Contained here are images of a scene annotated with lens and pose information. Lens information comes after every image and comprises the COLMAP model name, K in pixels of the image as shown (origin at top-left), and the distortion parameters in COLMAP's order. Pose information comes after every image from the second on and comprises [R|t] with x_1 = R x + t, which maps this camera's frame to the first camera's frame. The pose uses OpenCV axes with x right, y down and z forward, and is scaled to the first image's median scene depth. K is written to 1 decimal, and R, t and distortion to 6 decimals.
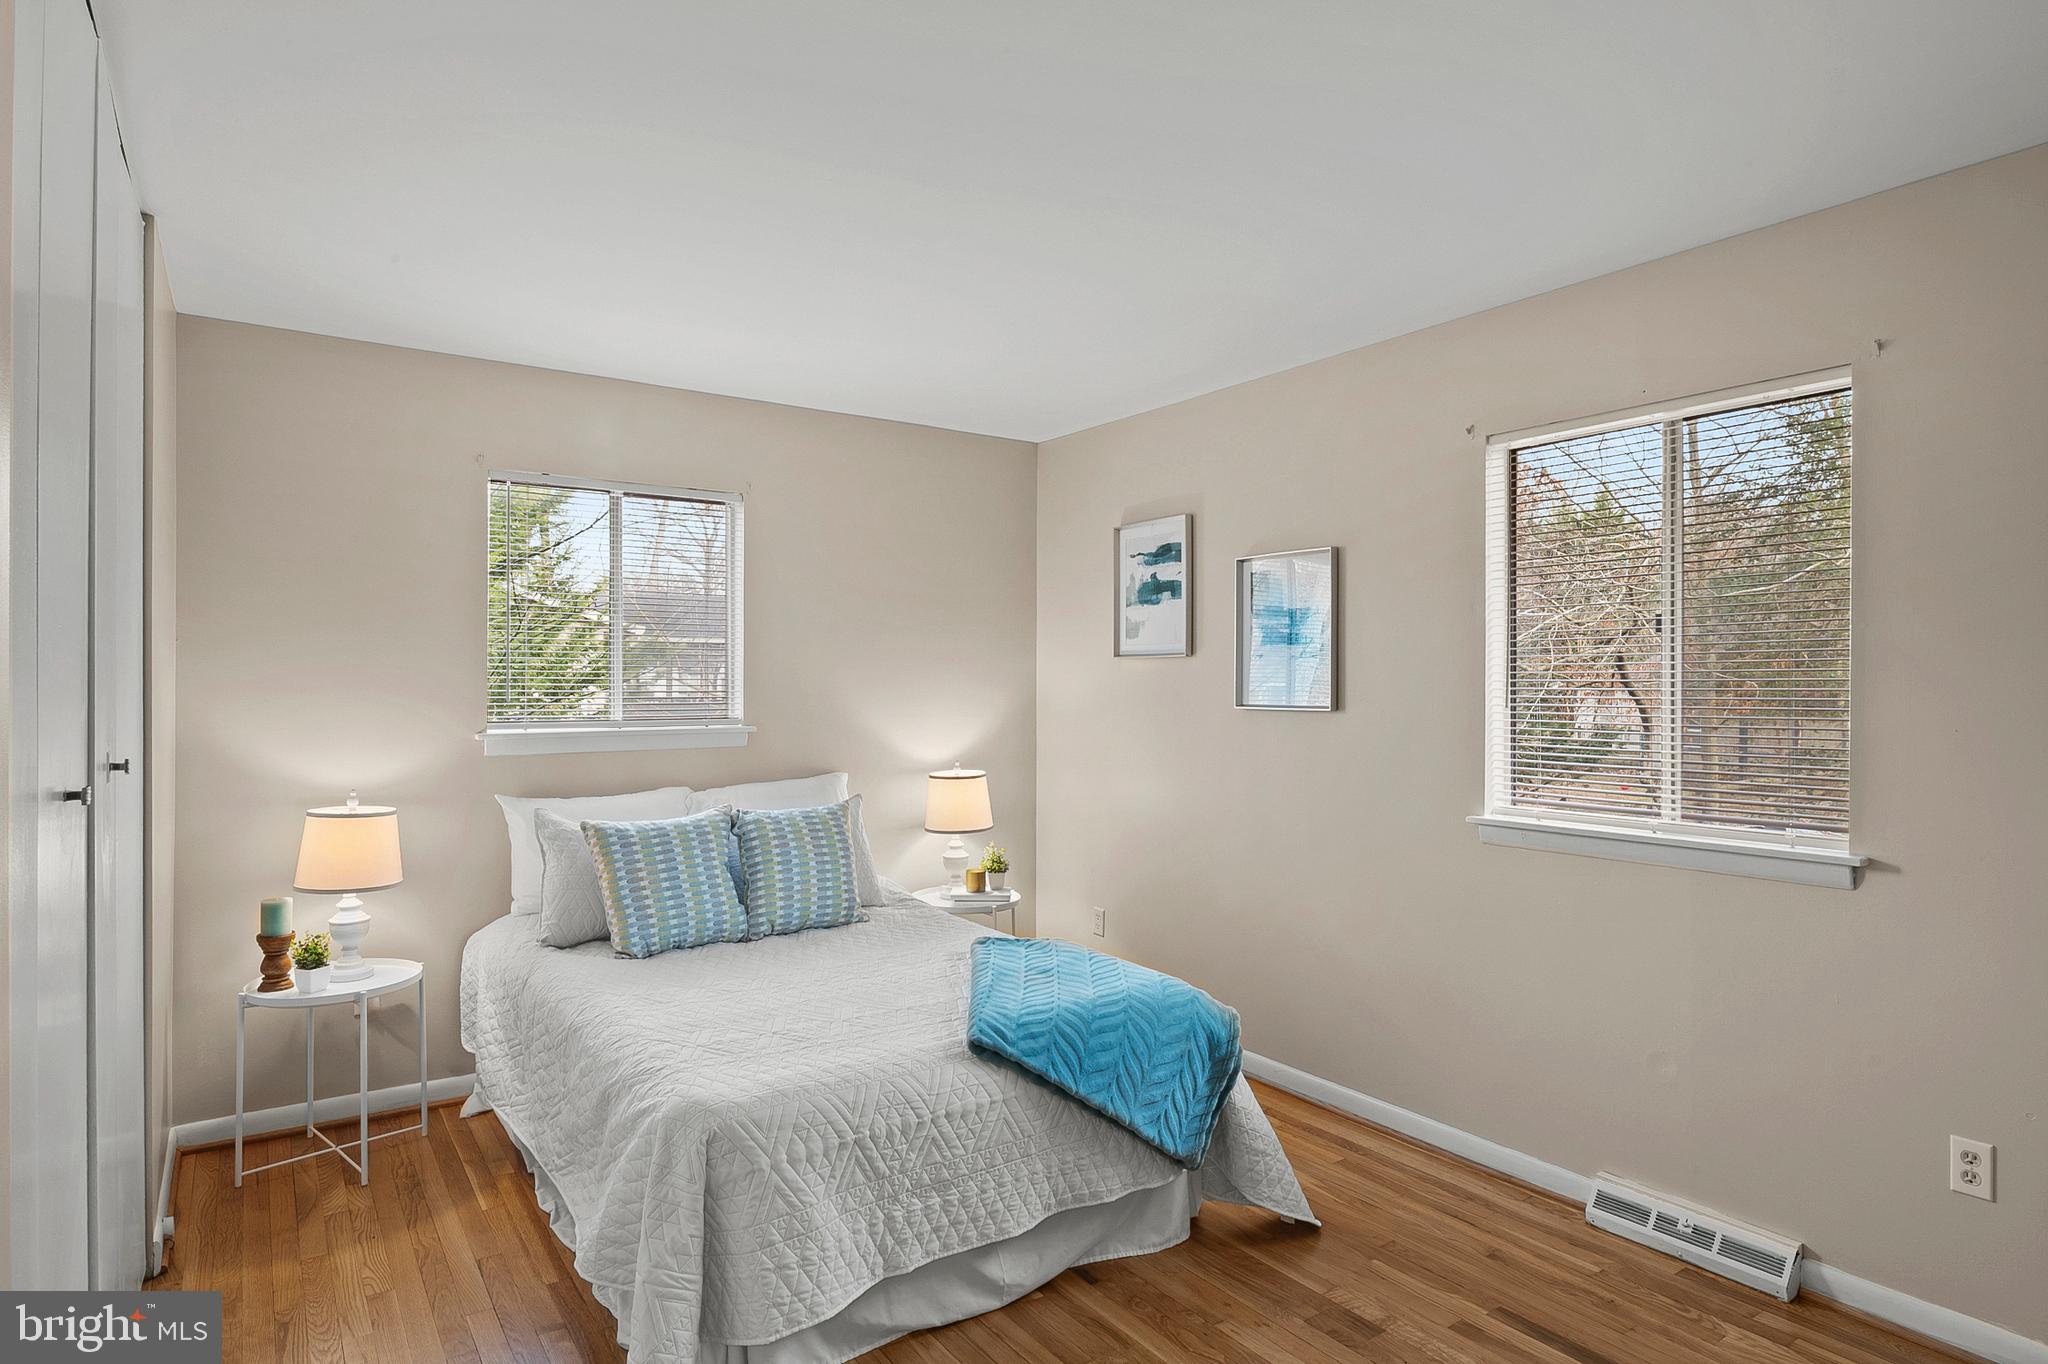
lens RADIAL K [[1123.9, 0, 1016.2], [0, 1123.9, 685.6], [0, 0, 1]] dist [0.006050, -0.000019]
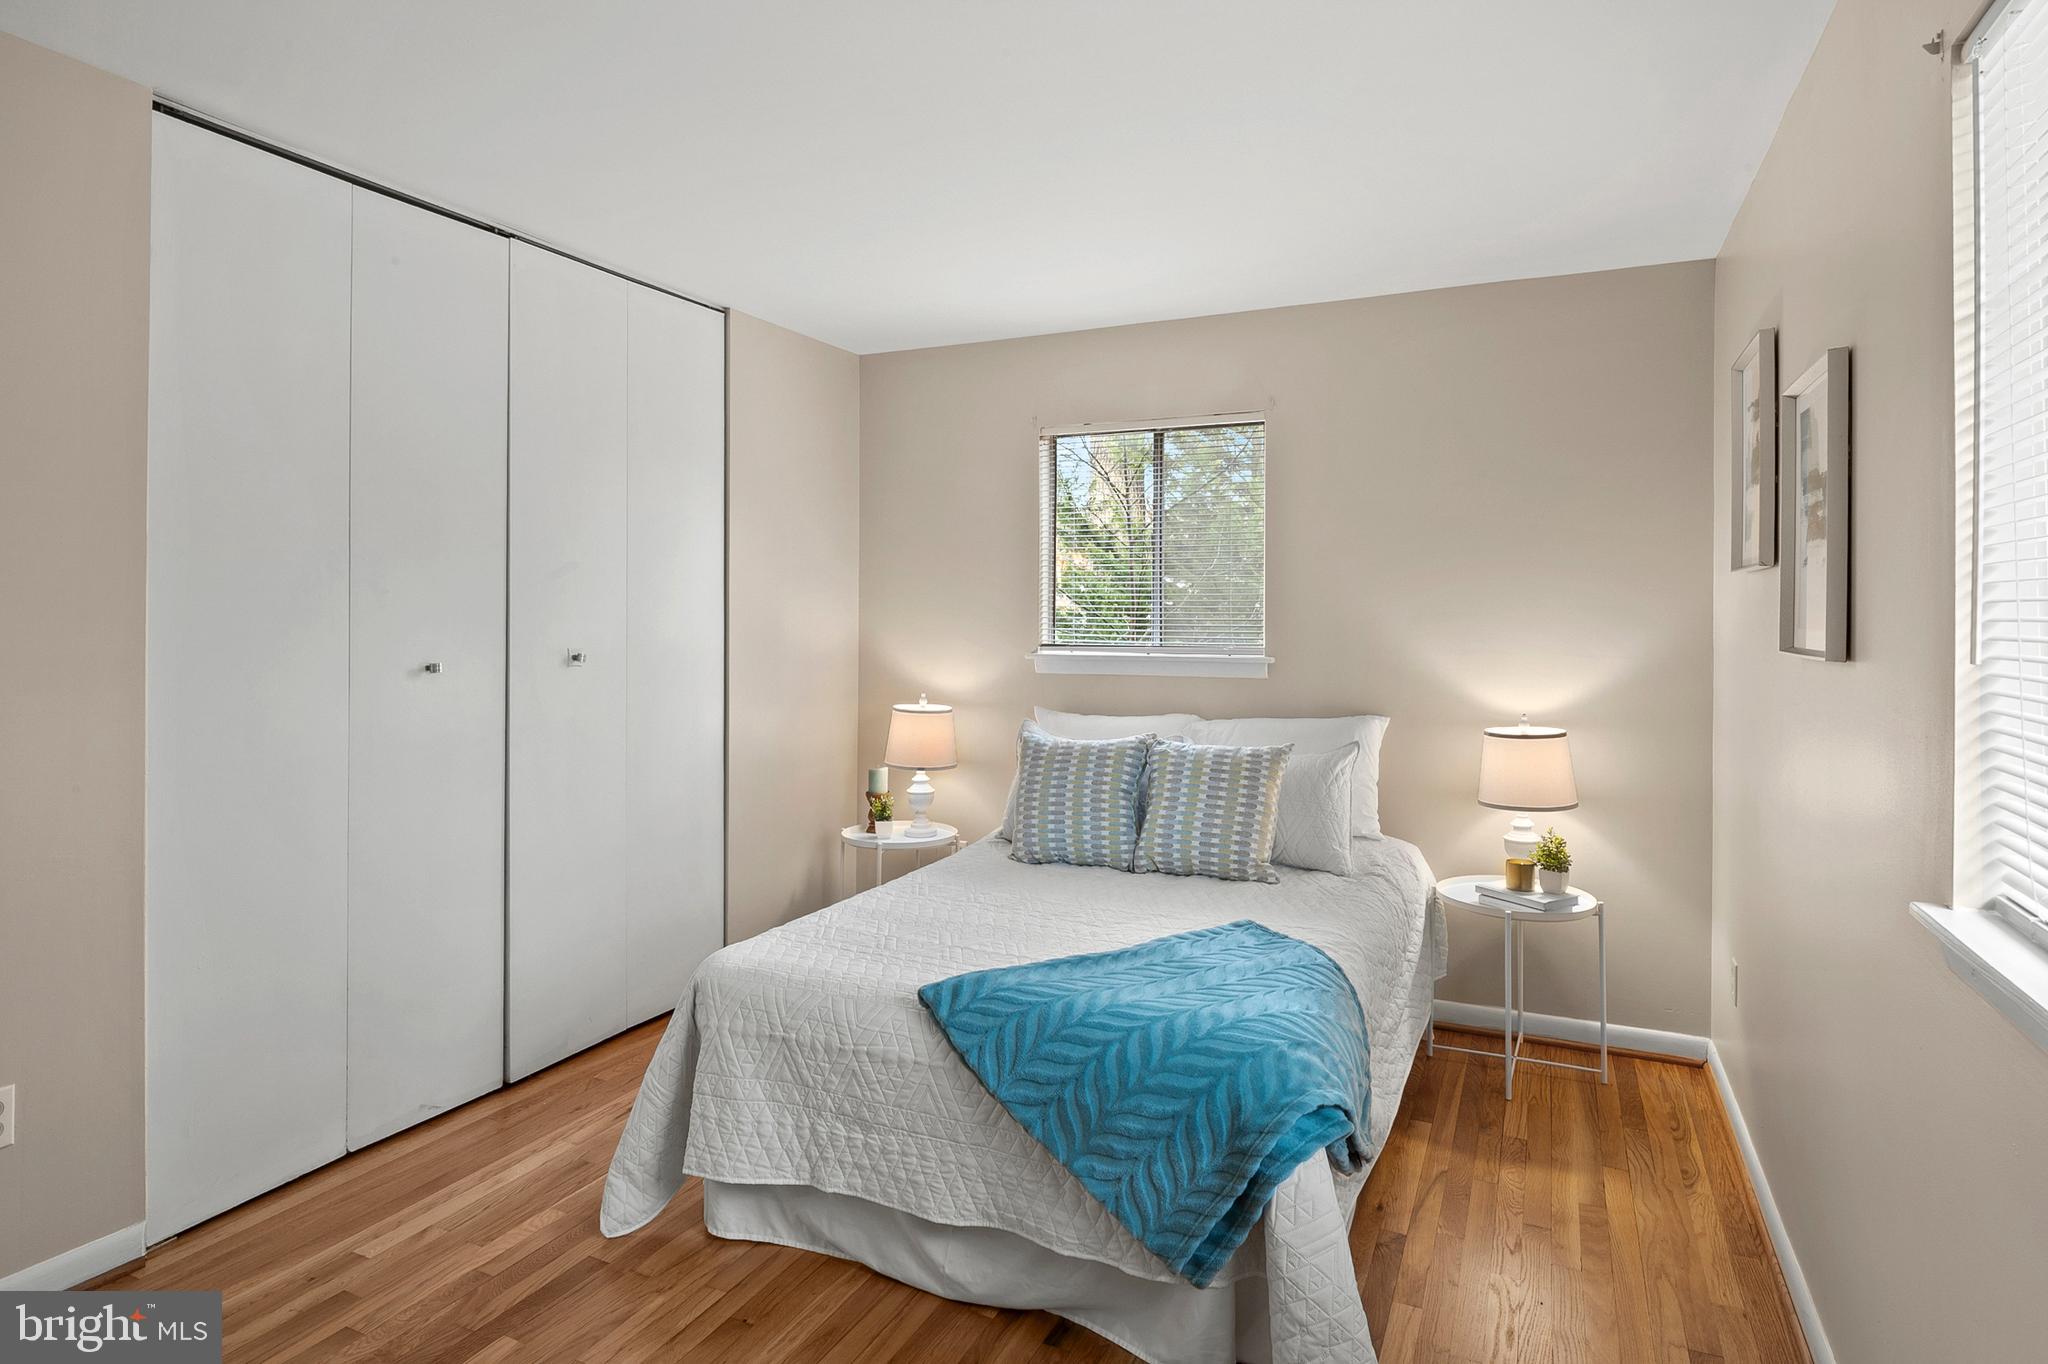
lens RADIAL K [[1123.9, 0, 991.0], [0, 1123.9, 601.9], [0, 0, 1]] dist [0.006050, -0.000019]
pose [[0.490570, -0.006633, -0.871376, 0.745408], [-0.003881, 0.999944, -0.009797, 0.001499], [0.871393, 0.008188, 0.490517, 0.545604]]
